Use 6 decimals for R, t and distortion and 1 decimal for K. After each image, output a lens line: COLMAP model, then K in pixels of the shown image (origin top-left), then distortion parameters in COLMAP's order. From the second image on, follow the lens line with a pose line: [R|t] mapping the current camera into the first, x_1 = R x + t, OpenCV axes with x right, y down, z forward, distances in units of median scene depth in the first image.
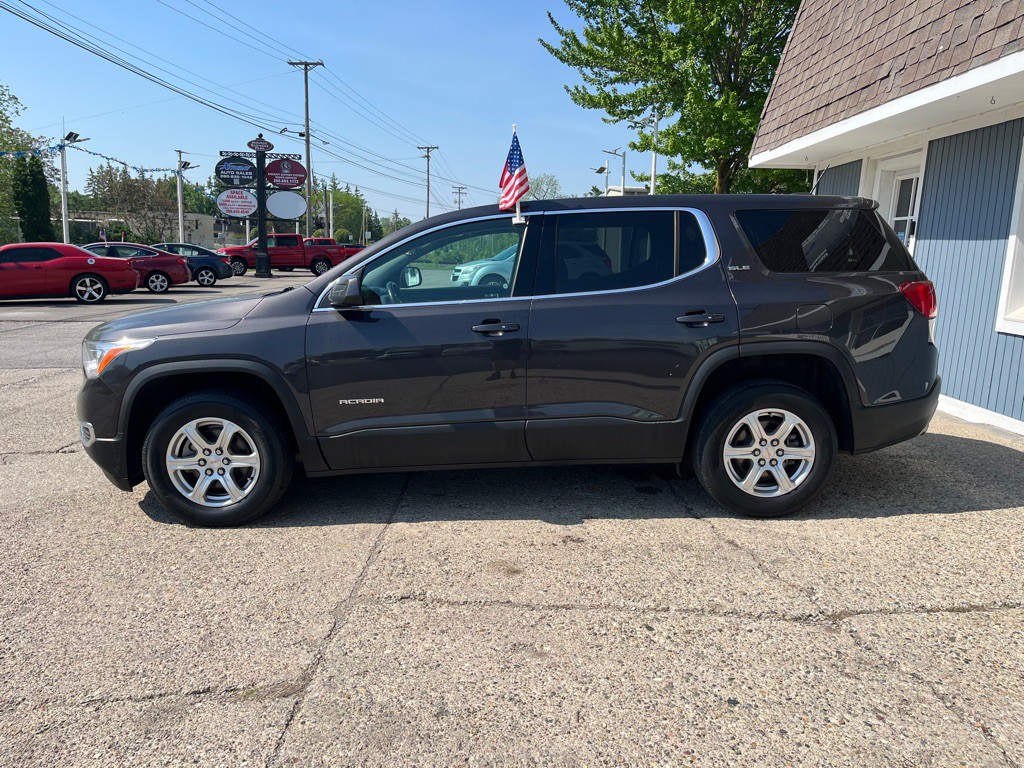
lens RADIAL K [[771.5, 0, 519.9], [0, 771.5, 396.7], [0, 0, 1]] dist [0.061946, -0.075512]
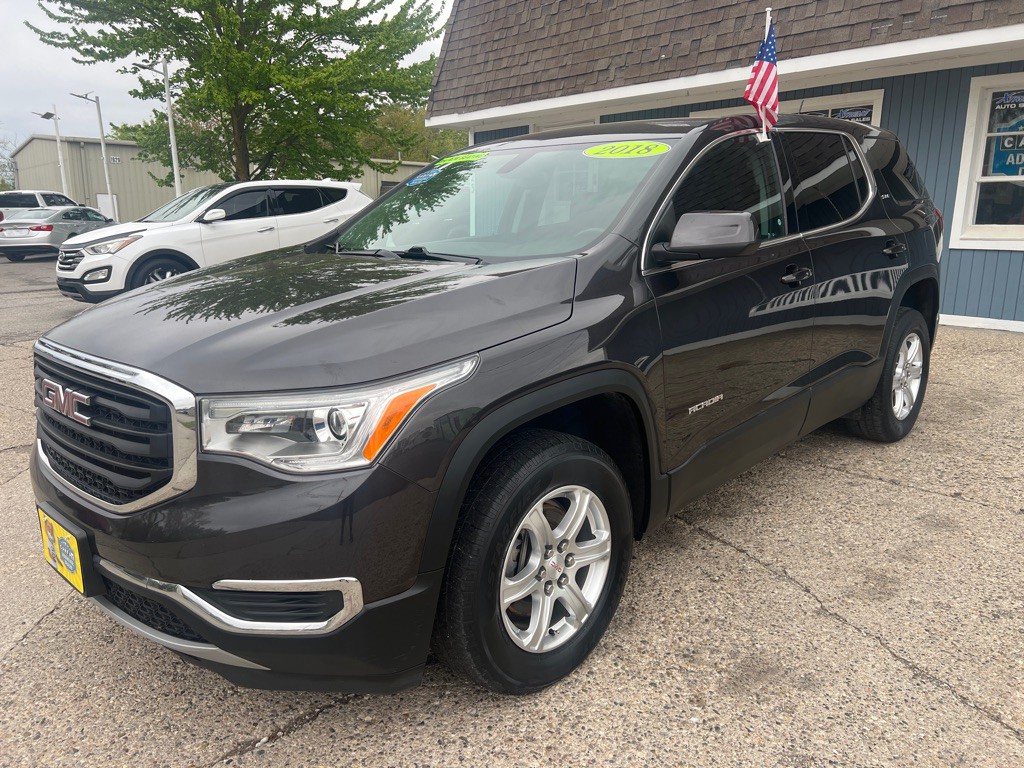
lens RADIAL K [[771.5, 0, 524.1], [0, 771.5, 375.2], [0, 0, 1]] dist [0.061946, -0.075512]
pose [[0.744650, -0.168545, 0.645824, -1.051648], [0.150652, 0.985065, 0.083373, 0.006270], [-0.650230, 0.035211, 0.758921, 0.042009]]
